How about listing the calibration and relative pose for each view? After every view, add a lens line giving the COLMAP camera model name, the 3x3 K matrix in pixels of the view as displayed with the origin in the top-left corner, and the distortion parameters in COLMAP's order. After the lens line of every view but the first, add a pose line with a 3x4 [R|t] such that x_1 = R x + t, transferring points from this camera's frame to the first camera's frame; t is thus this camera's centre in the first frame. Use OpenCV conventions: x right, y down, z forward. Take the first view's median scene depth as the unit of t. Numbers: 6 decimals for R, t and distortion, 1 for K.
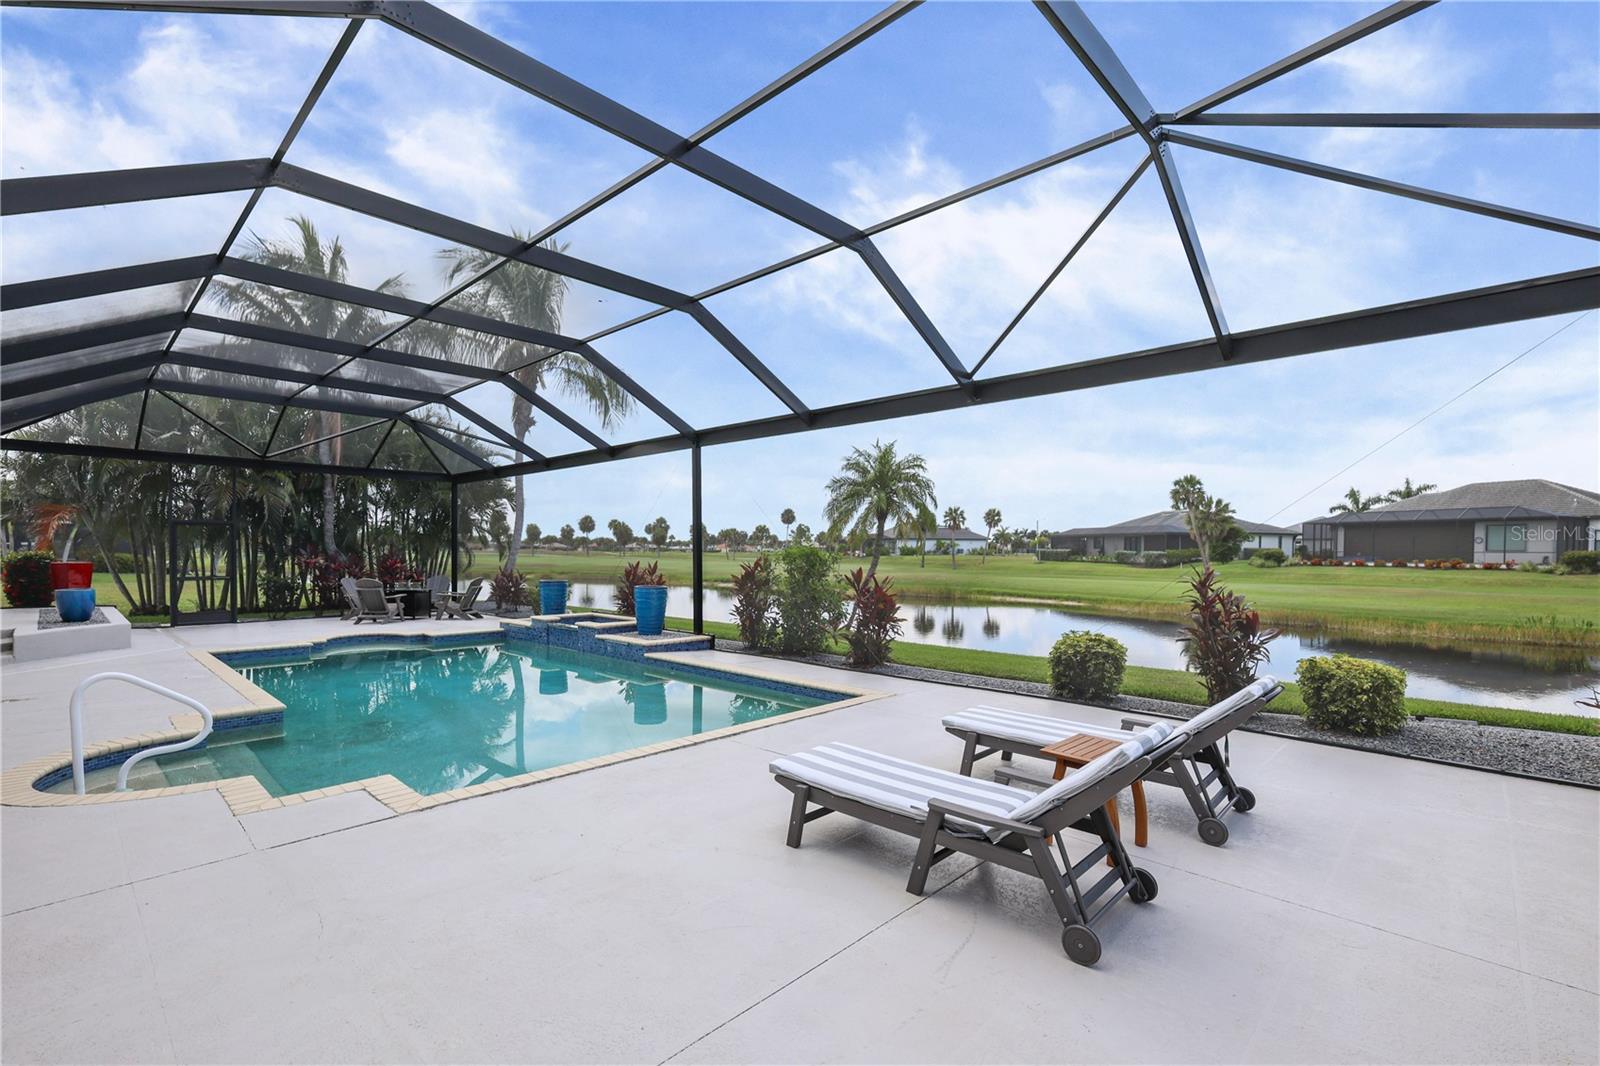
lens RADIAL K [[710.7, 0, 809.9], [0, 710.7, 569.3], [0, 0, 1]] dist [0.000737, -0.000136]
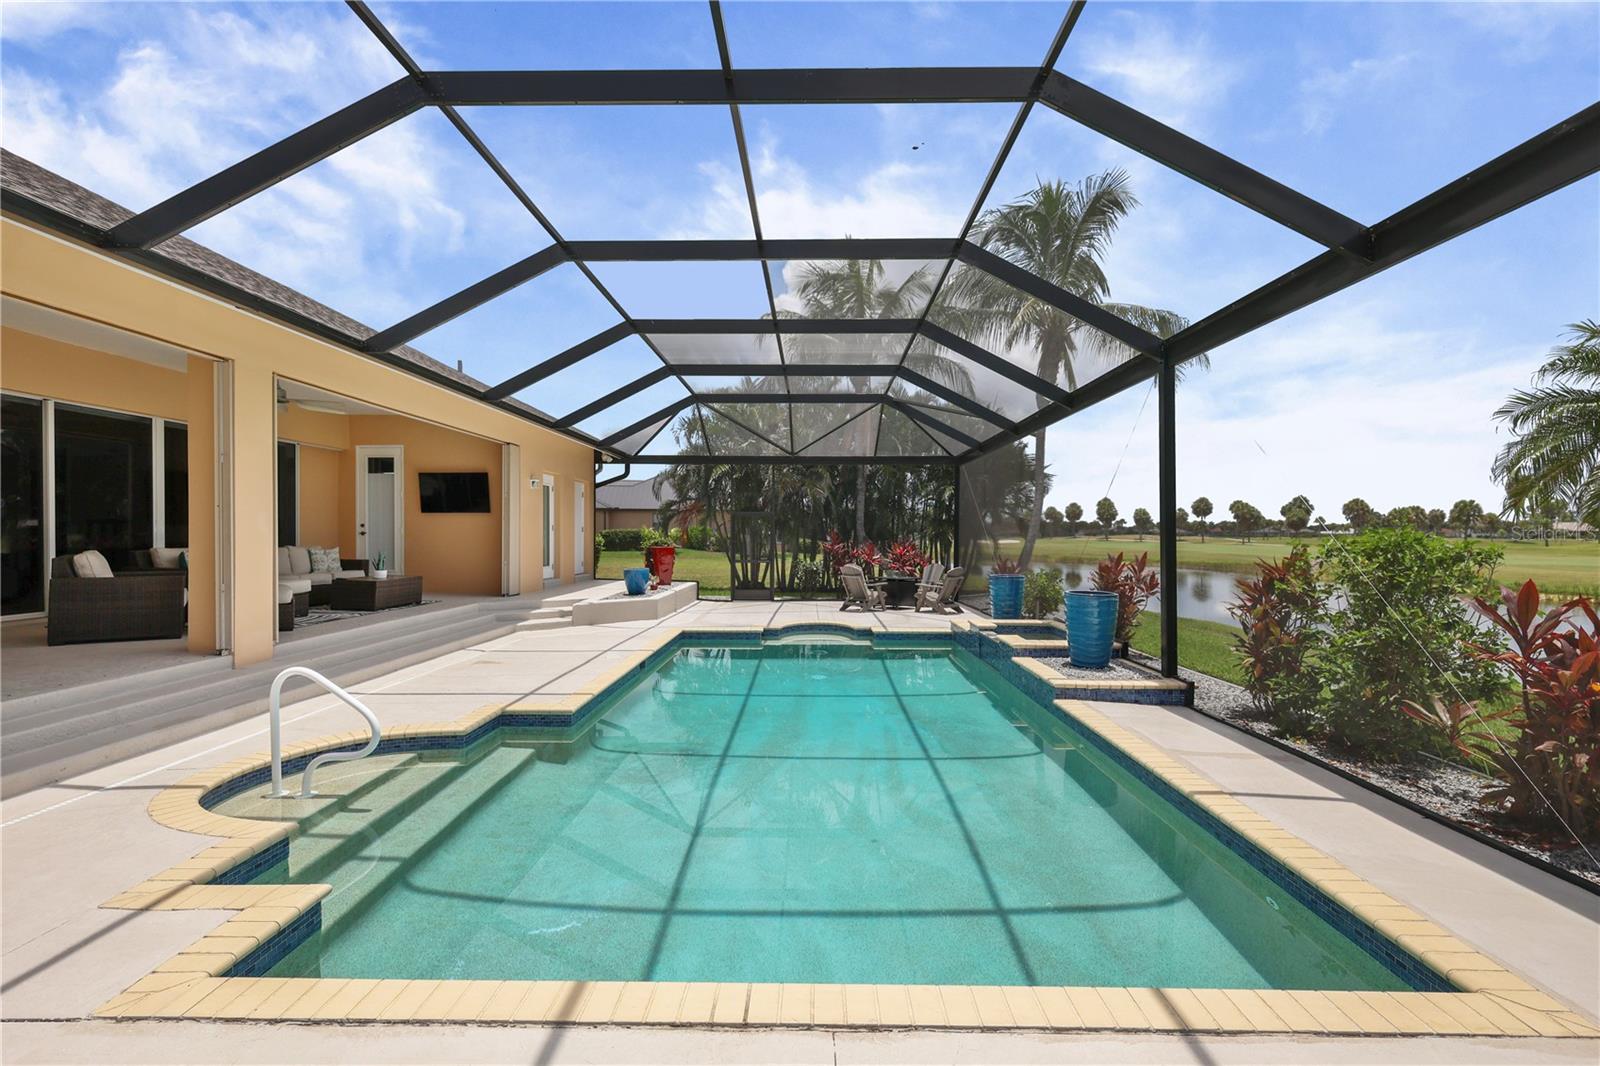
lens RADIAL K [[700.2, 0, 800.0], [0, 700.2, 533.0], [0, 0, 1]] dist [0.002368, 0.000773]
pose [[0.671720, -0.004943, -0.740789, 0.091482], [-0.018126, 0.999569, -0.023105, -0.013558], [0.740583, 0.028948, 0.671341, 0.452816]]
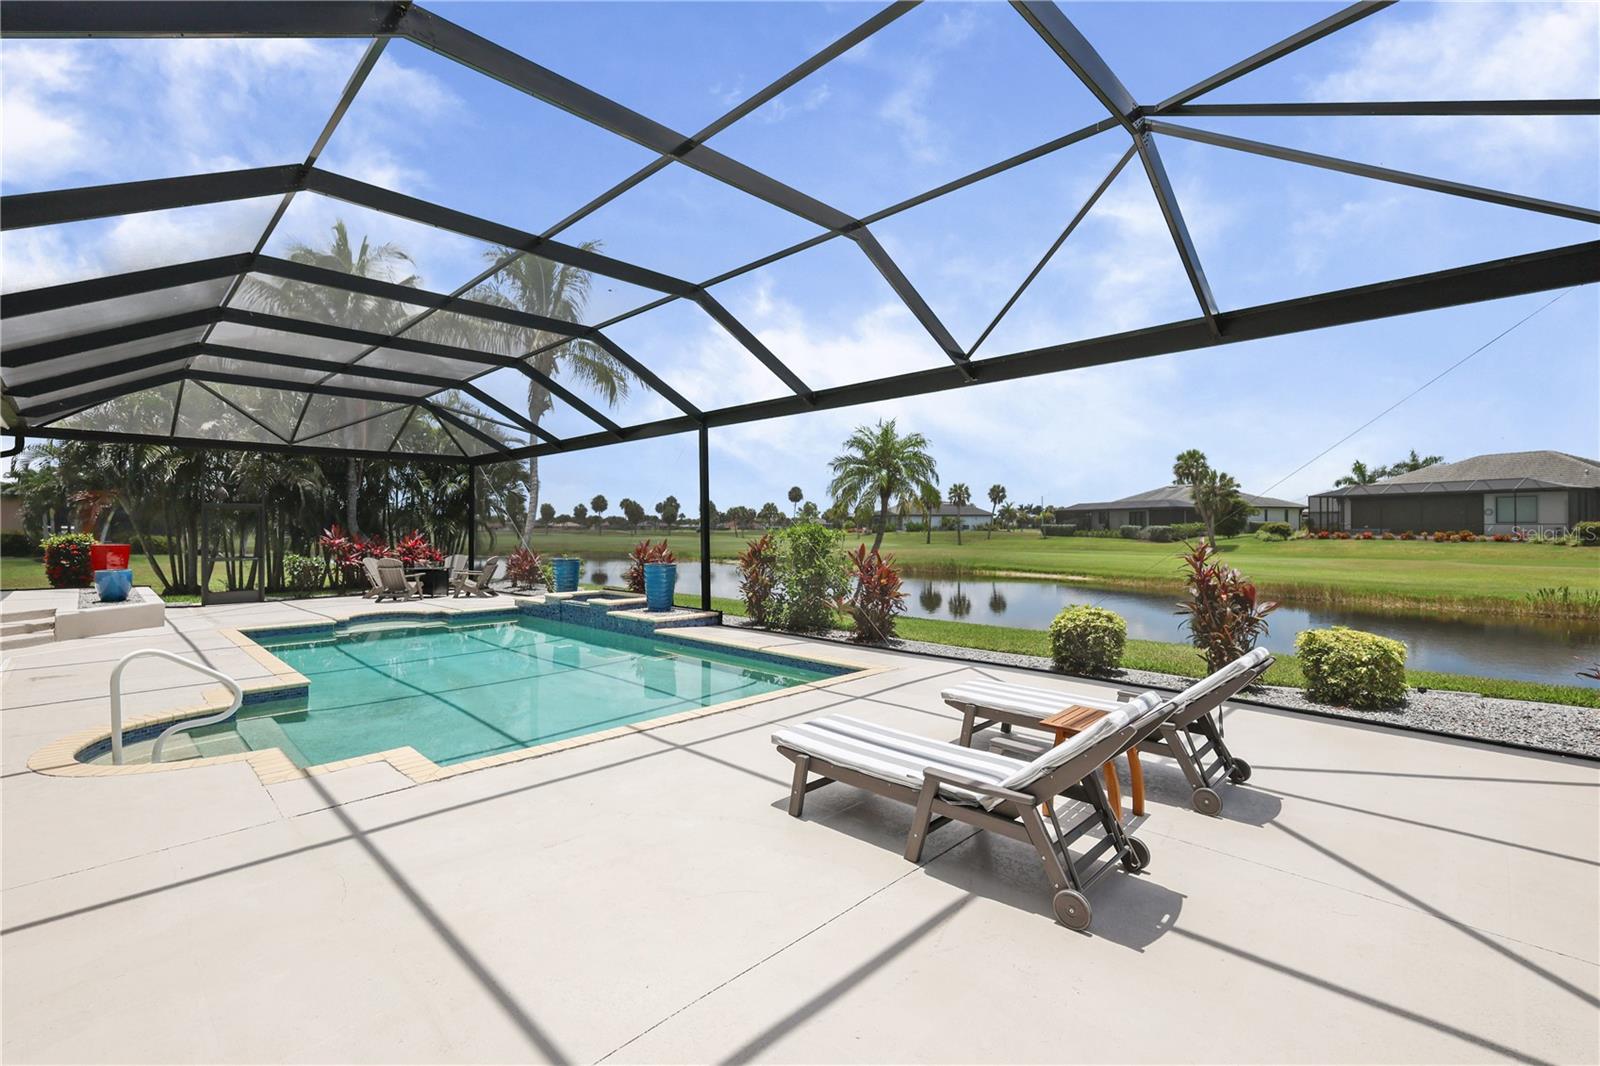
lens RADIAL K [[700.2, 0, 800.0], [0, 700.2, 533.0], [0, 0, 1]] dist [0.002368, 0.000773]
pose [[0.999656, -0.007661, -0.025089, 0.005163], [0.007185, 0.999794, -0.018998, -0.000070], [0.025230, 0.018811, 0.999505, -0.010040]]
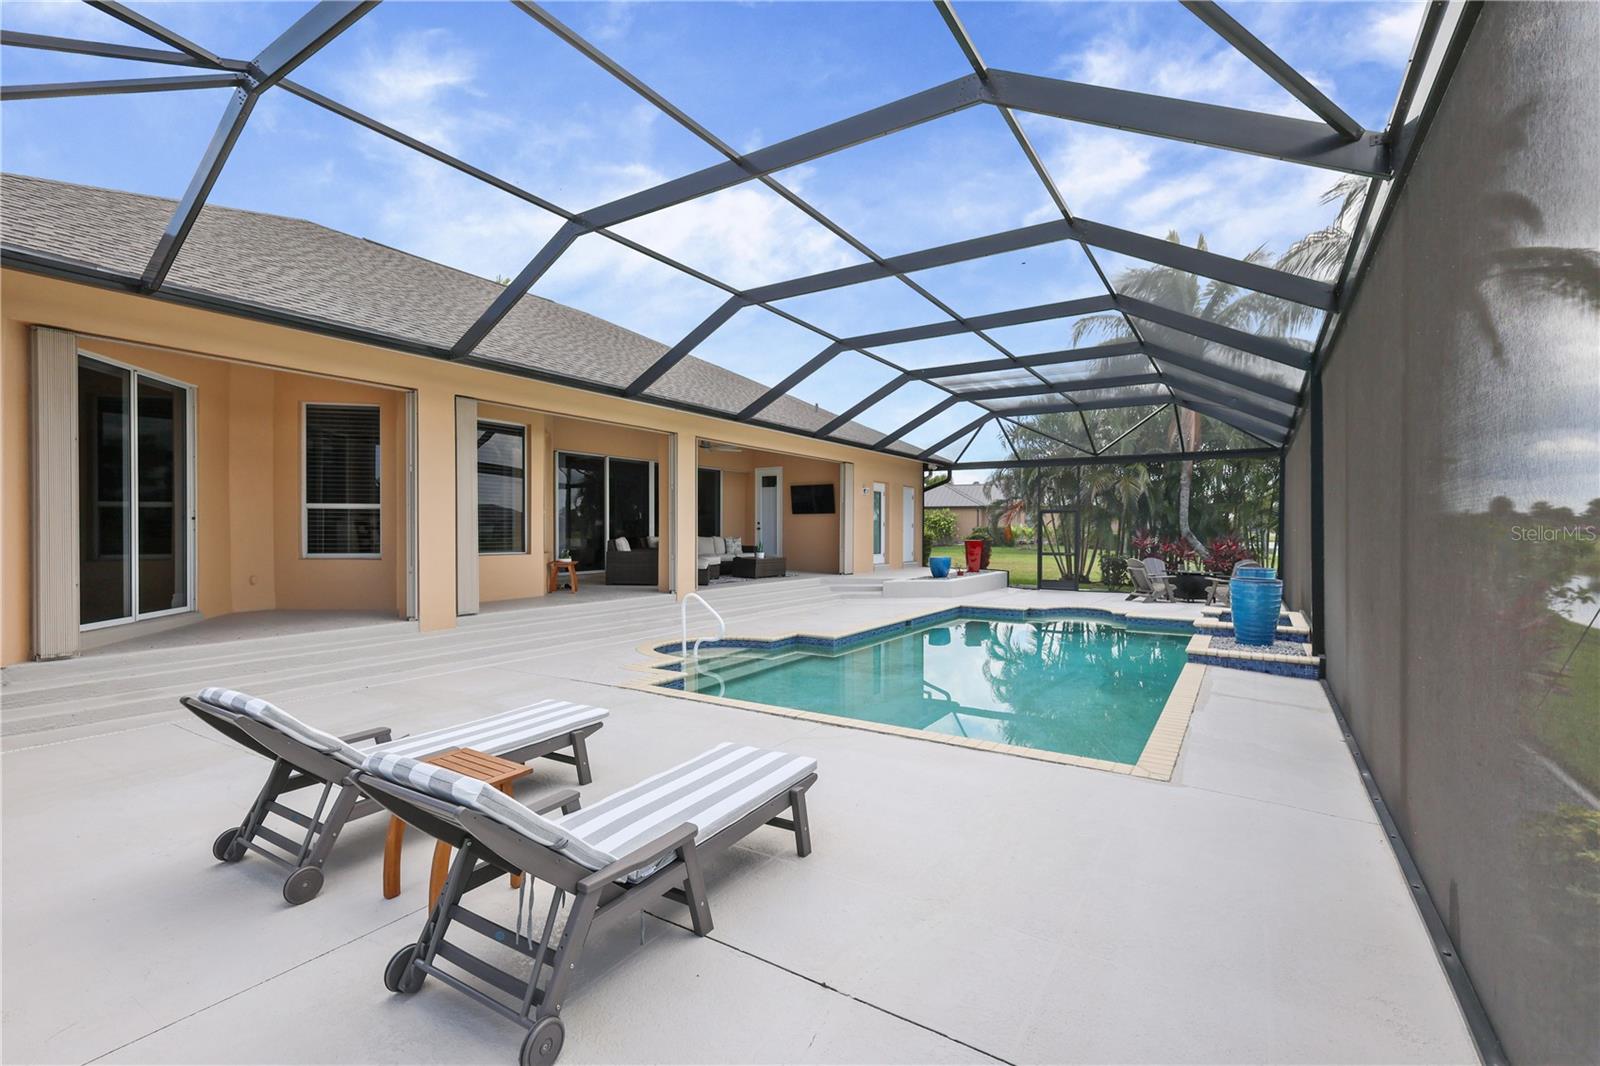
lens RADIAL K [[700.2, 0, 800.0], [0, 700.2, 533.0], [0, 0, 1]] dist [0.002368, 0.000773]
pose [[0.184844, 0.000248, -0.982768, 0.501317], [-0.027912, 0.999598, -0.004997, -0.009640], [0.982371, 0.028354, 0.184776, 0.488657]]
